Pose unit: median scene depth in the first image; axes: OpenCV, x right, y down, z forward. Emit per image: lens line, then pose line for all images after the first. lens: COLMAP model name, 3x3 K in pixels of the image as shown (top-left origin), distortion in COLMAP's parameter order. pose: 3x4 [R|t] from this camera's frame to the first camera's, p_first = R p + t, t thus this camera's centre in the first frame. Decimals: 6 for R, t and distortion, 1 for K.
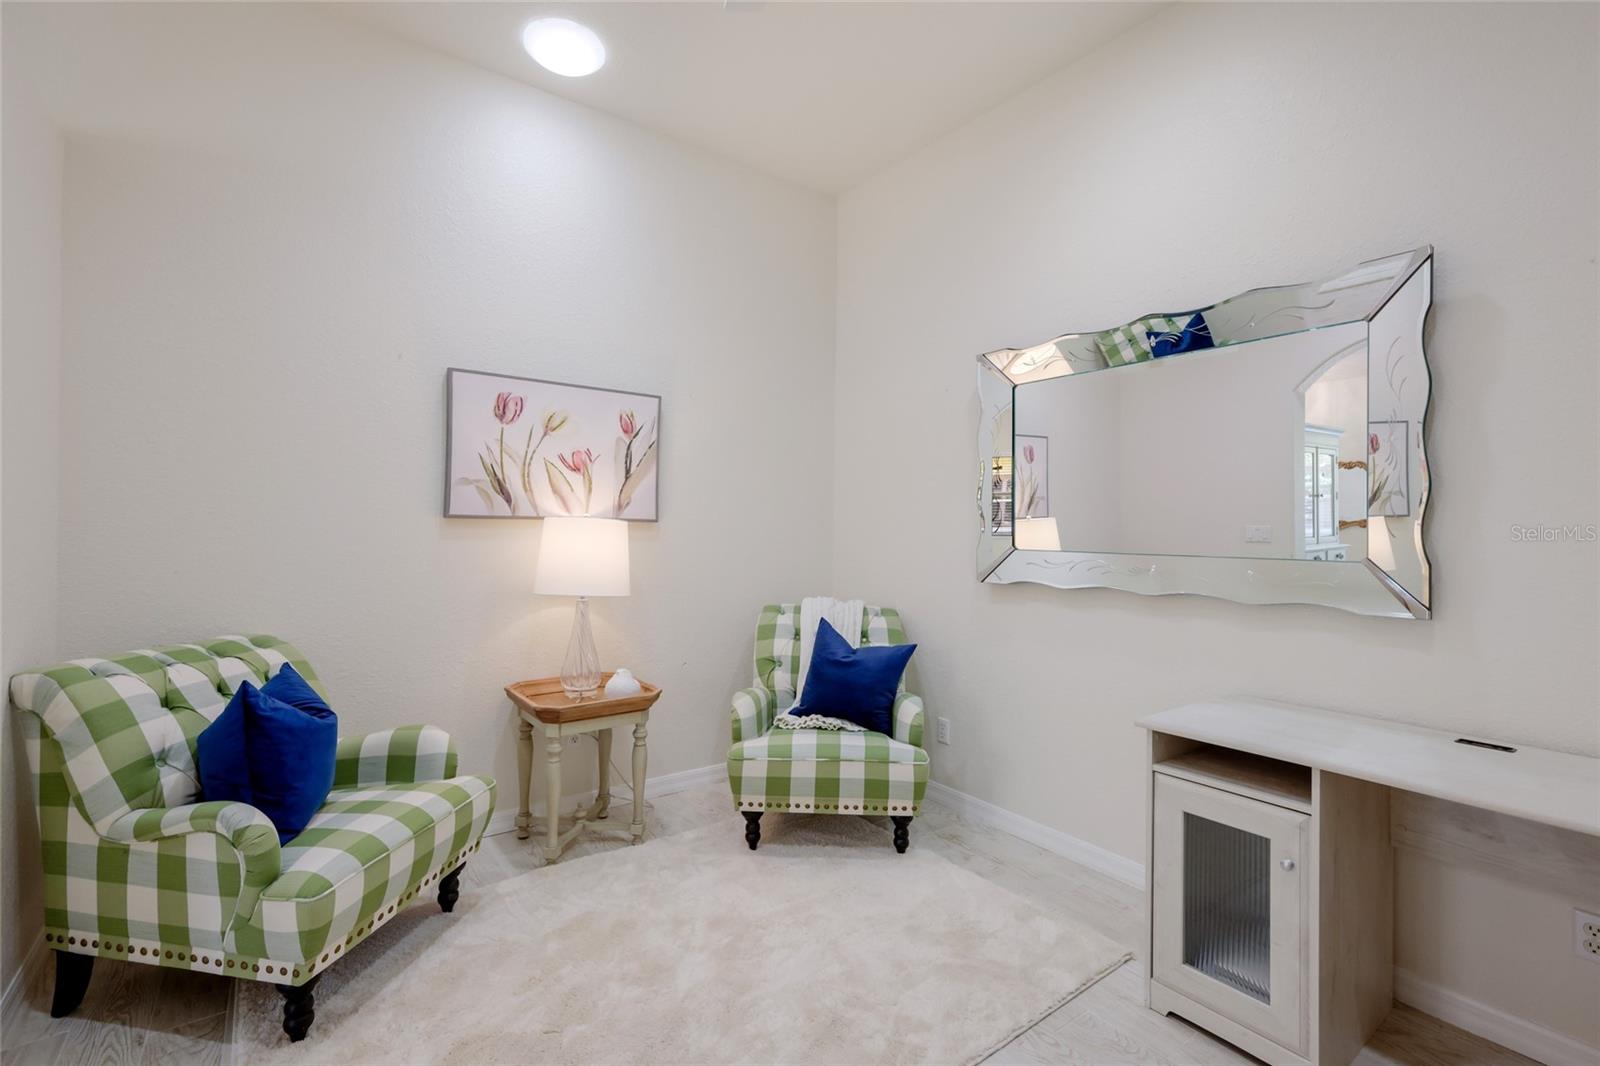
lens RADIAL K [[697.2, 0, 805.8], [0, 697.2, 527.9], [0, 0, 1]] dist [0.004173, 0.000607]
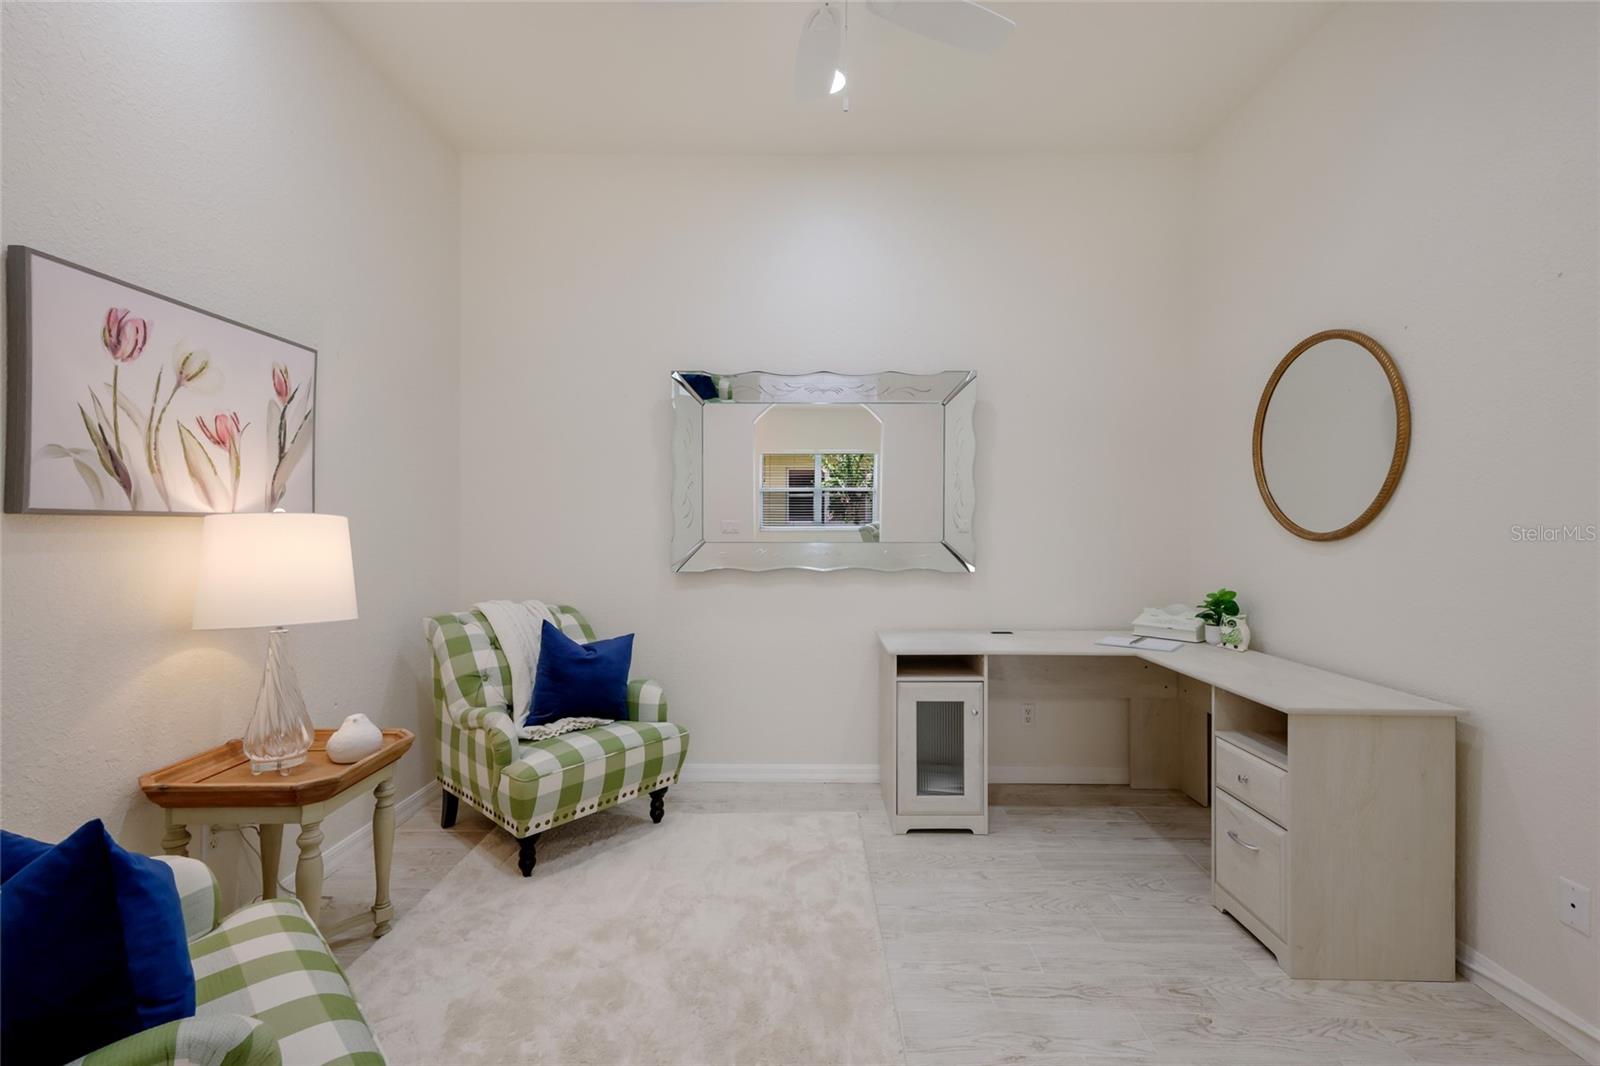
lens RADIAL K [[697.2, 0, 810.2], [0, 697.2, 530.1], [0, 0, 1]] dist [0.004173, 0.000607]
pose [[0.605229, -0.014416, 0.795921, -0.556045], [0.004422, 0.999881, 0.014748, -0.006587], [-0.796039, -0.005406, 0.605221, 0.146154]]
